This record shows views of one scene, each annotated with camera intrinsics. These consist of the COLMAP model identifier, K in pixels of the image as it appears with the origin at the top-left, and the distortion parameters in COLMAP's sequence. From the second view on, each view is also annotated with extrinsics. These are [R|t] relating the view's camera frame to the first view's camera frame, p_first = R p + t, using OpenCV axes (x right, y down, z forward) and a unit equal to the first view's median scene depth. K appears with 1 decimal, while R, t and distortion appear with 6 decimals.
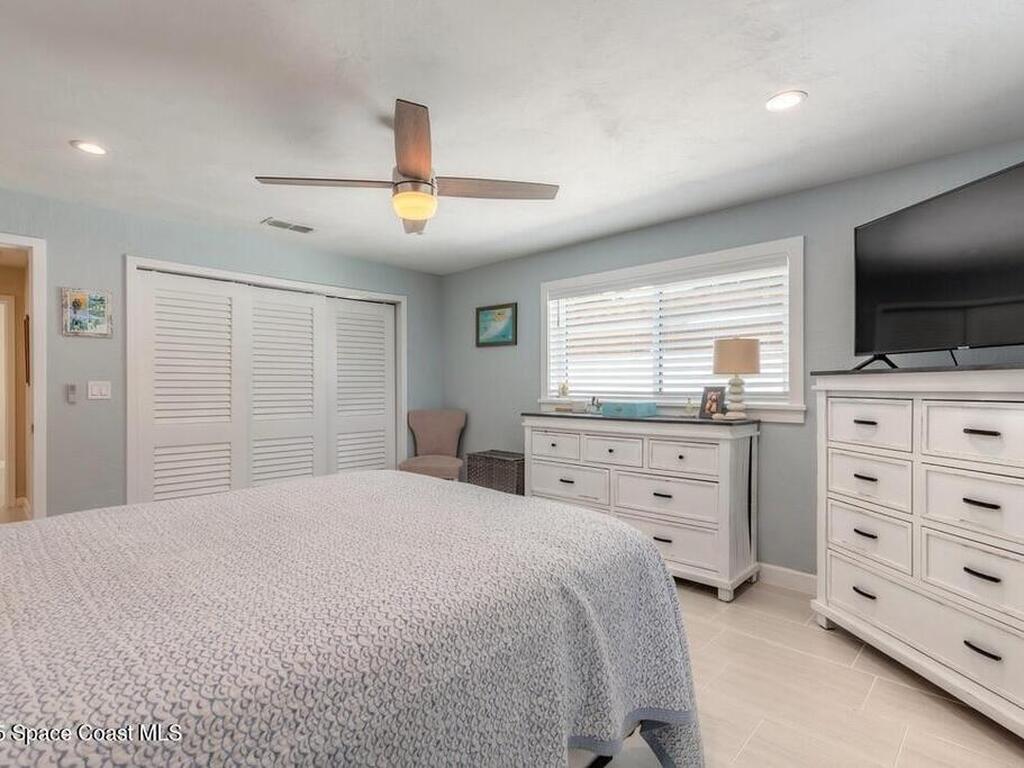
lens RADIAL K [[517.1, 0, 507.6], [0, 517.1, 387.3], [0, 0, 1]] dist [0.018113, -0.000669]
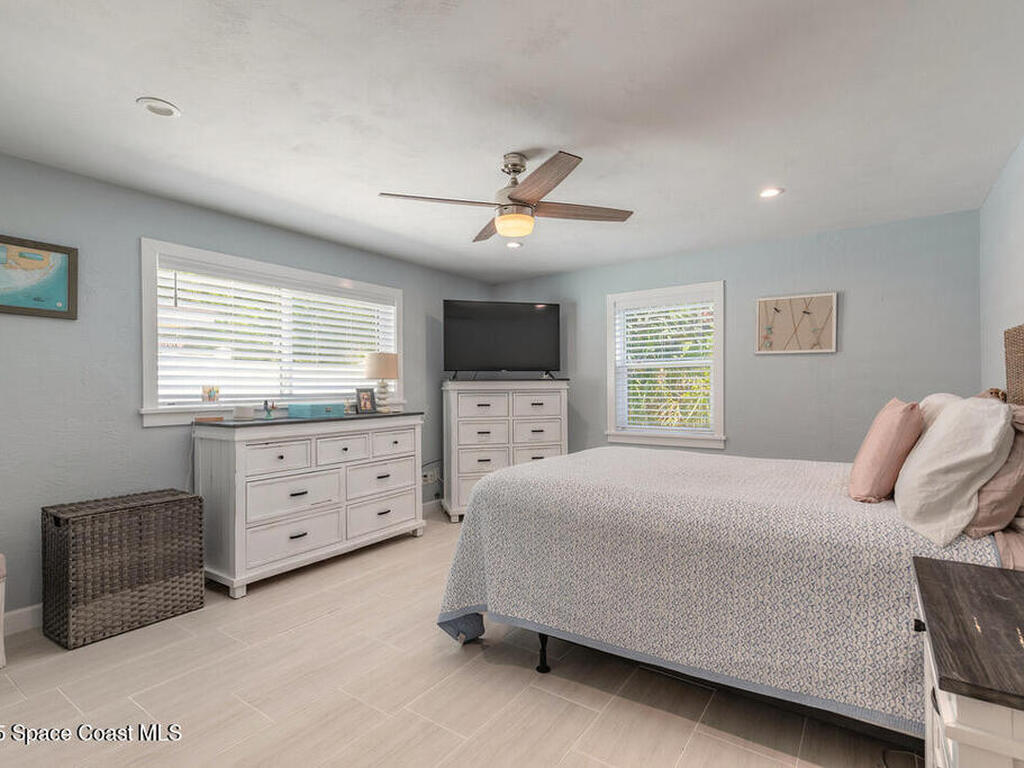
lens RADIAL K [[517.1, 0, 508.1], [0, 517.1, 385.3], [0, 0, 1]] dist [0.018113, -0.000669]
pose [[-0.151567, 0.005410, 0.988432, -0.891856], [0.010687, 0.999936, -0.003835, 0.000031], [-0.988389, 0.009982, -0.151615, 0.832726]]
